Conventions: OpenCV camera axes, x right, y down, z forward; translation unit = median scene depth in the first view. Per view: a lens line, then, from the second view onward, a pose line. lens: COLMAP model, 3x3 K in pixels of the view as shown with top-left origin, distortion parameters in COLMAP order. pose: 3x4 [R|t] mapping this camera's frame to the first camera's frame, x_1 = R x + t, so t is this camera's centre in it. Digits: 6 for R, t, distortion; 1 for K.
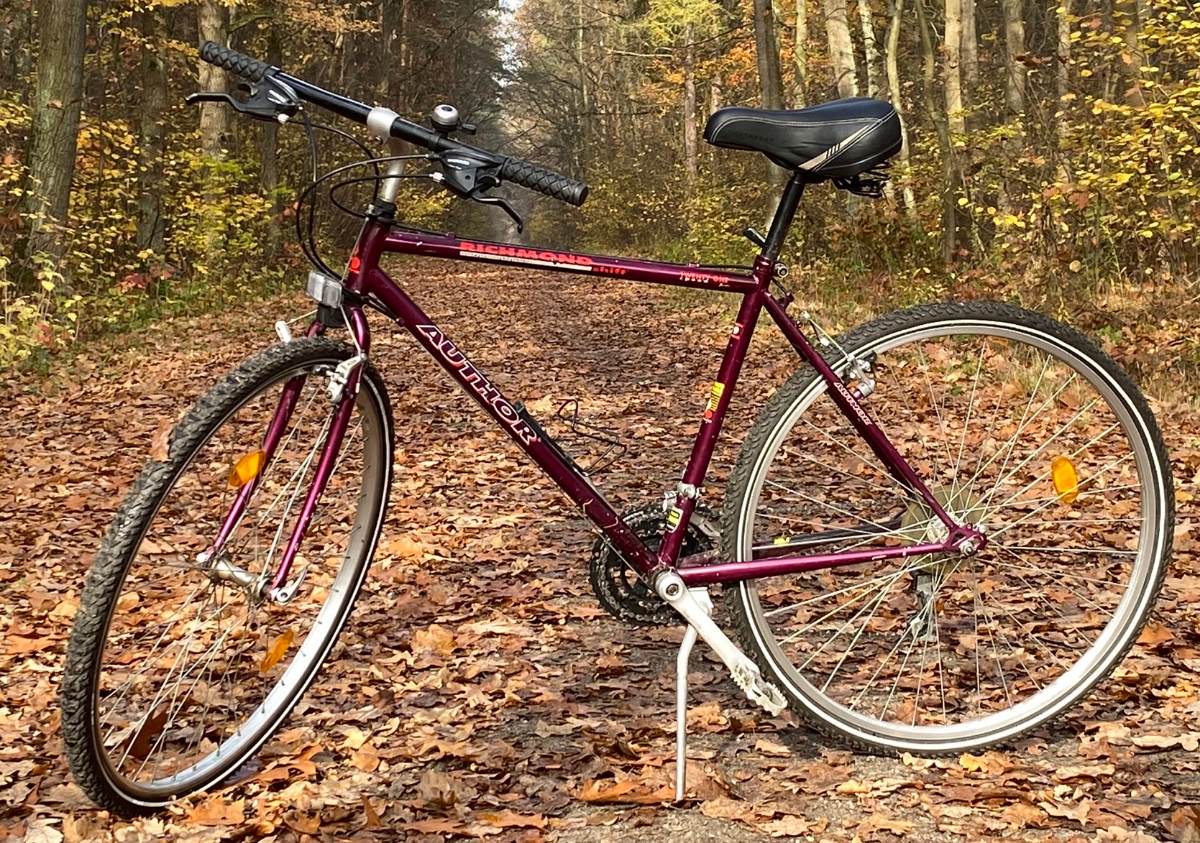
lens RADIAL K [[1990.2, 0, 603.2], [0, 1990.2, 383.0], [0, 0, 1]] dist [0.076824, -0.074440]
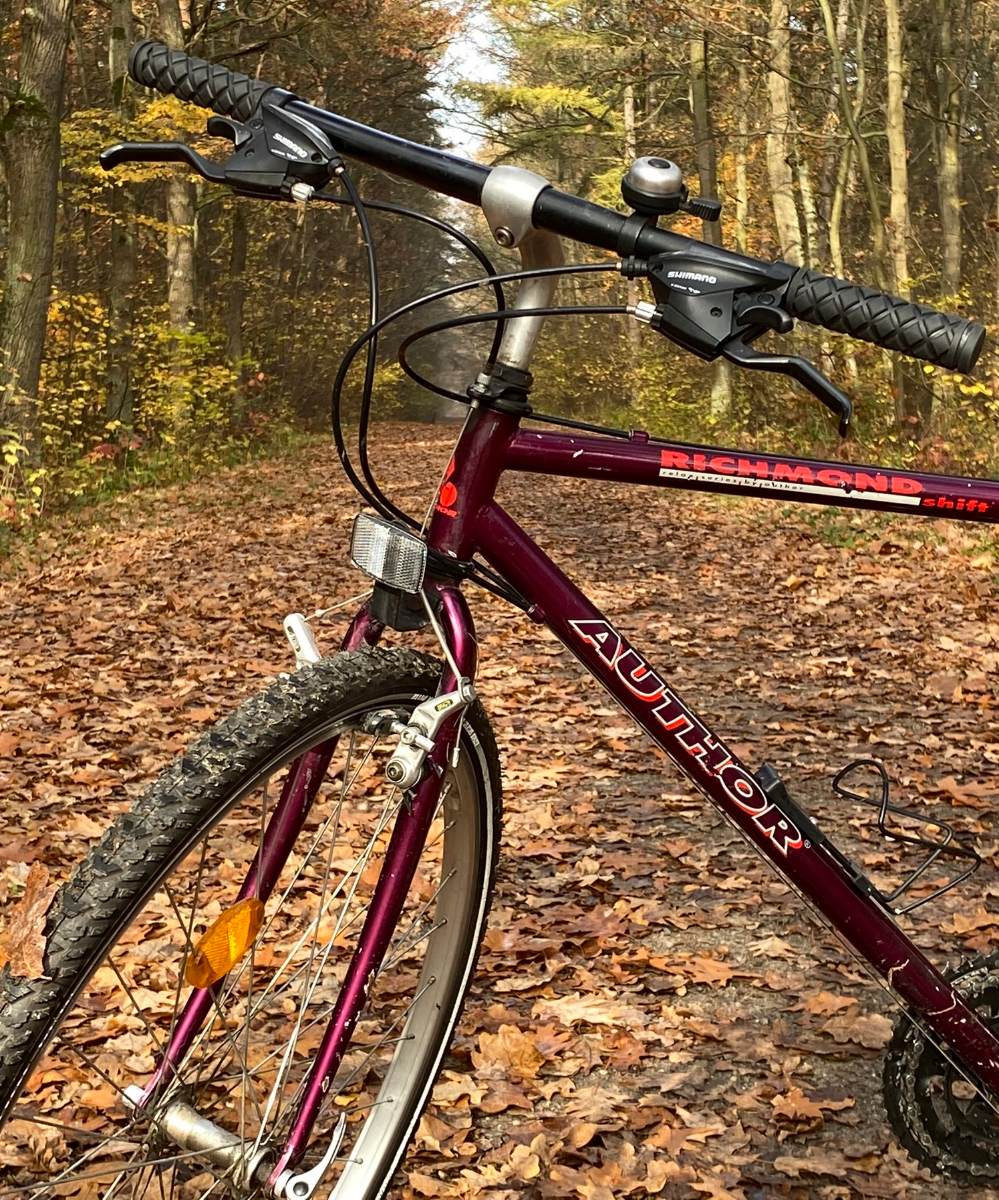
lens RADIAL K [[2066.3, 0, 497.5], [0, 2066.3, 545.0], [0, 0, 1]] dist [0.115569, -0.352738]
pose [[0.999177, -0.000742, -0.040560, -0.053884], [0.000458, 0.999975, -0.007023, -0.026041], [0.040565, 0.006999, 0.999152, 0.292519]]
